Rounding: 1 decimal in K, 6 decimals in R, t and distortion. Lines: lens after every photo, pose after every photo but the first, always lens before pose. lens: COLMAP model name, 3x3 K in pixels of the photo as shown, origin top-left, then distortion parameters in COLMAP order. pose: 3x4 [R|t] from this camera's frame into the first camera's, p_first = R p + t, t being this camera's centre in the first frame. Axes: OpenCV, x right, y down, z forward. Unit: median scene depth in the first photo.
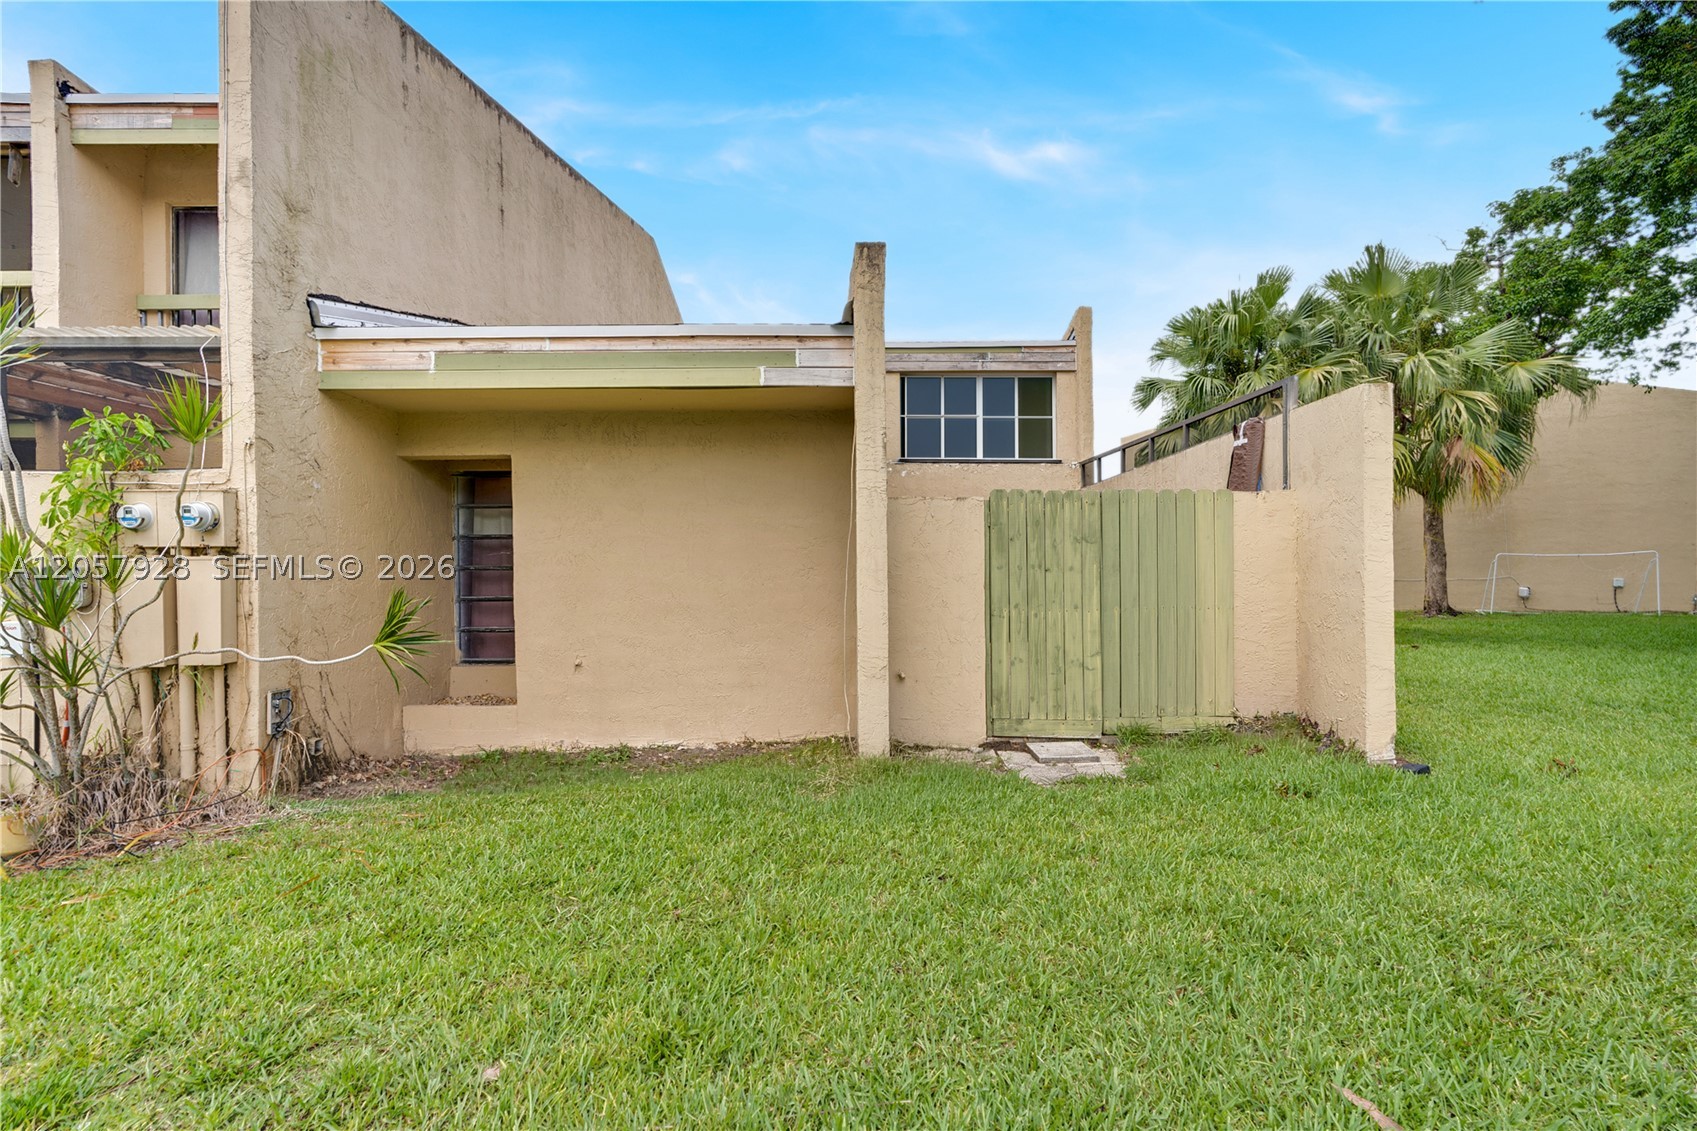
lens RADIAL K [[761.6, 0, 844.5], [0, 761.6, 579.6], [0, 0, 1]] dist [-0.001933, 0.000220]
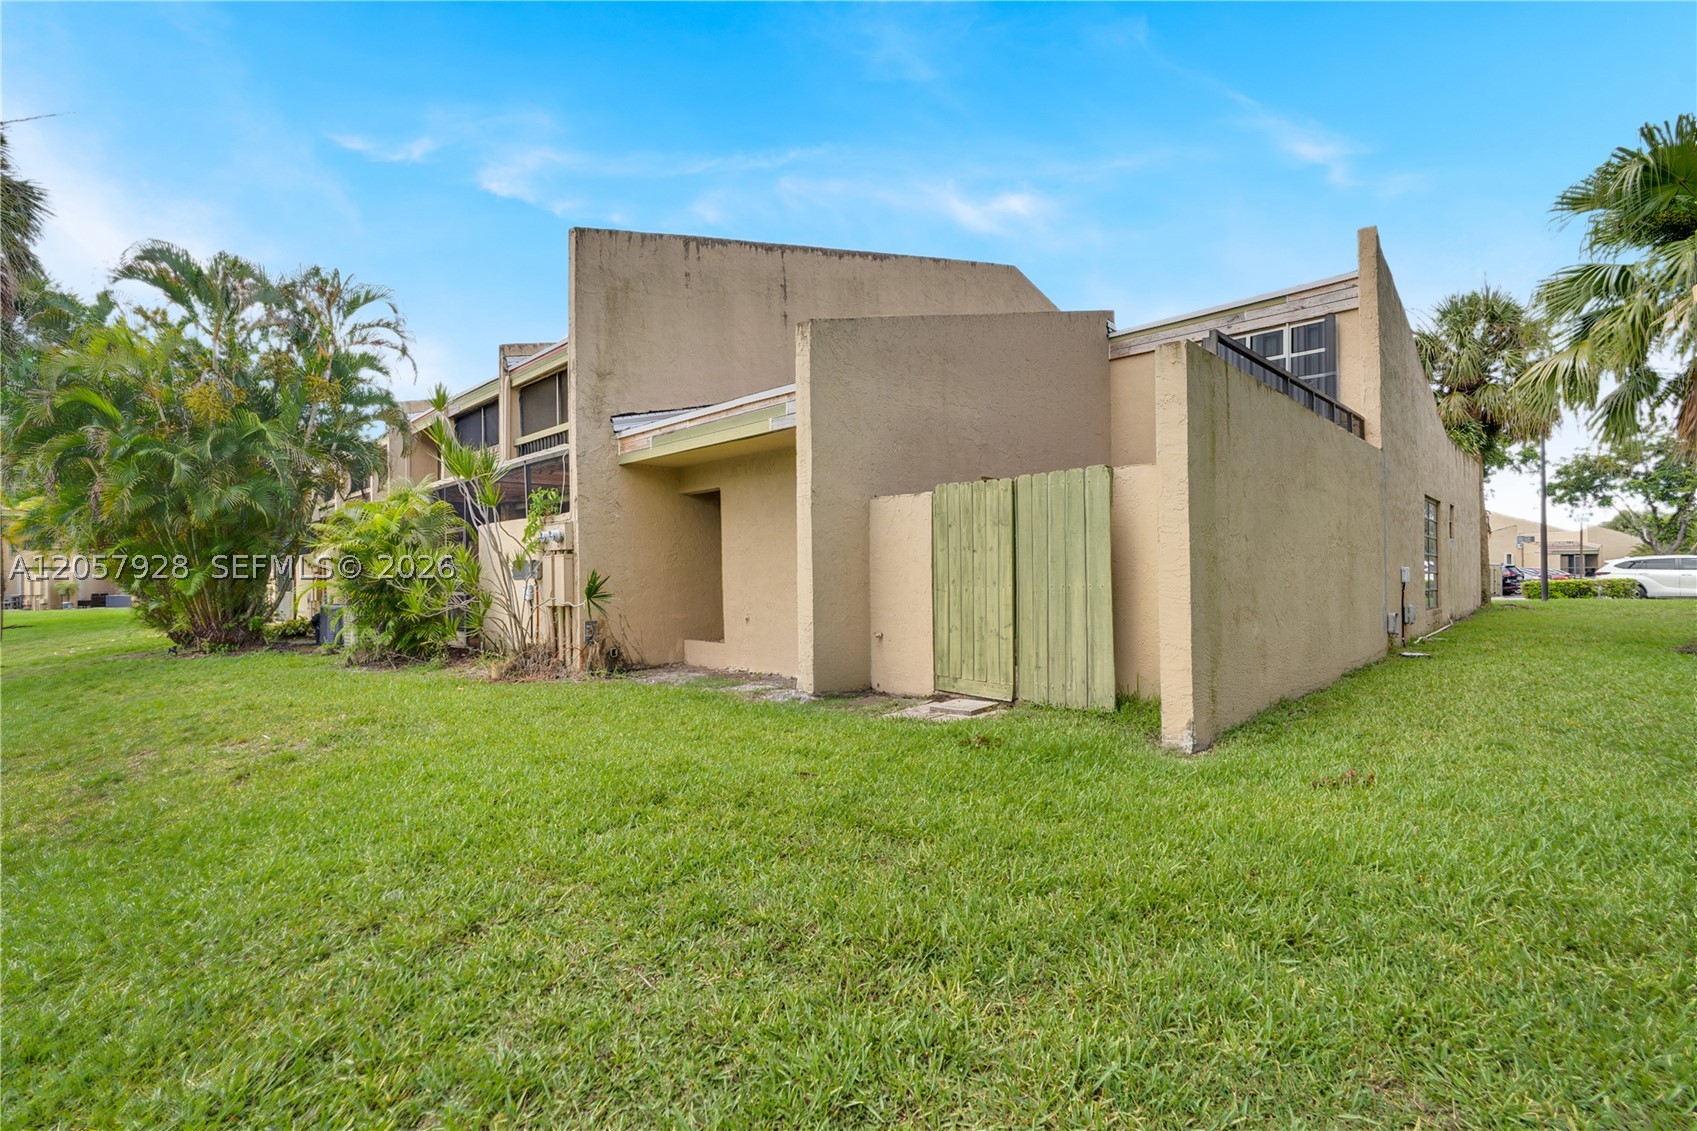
lens RADIAL K [[761.6, 0, 844.5], [0, 761.6, 579.6], [0, 0, 1]] dist [-0.001933, 0.000220]
pose [[0.707333, 0.001671, -0.706879, 0.944824], [0.004732, 0.999964, 0.007098, 0.022227], [0.706865, -0.008366, 0.707299, 0.047785]]
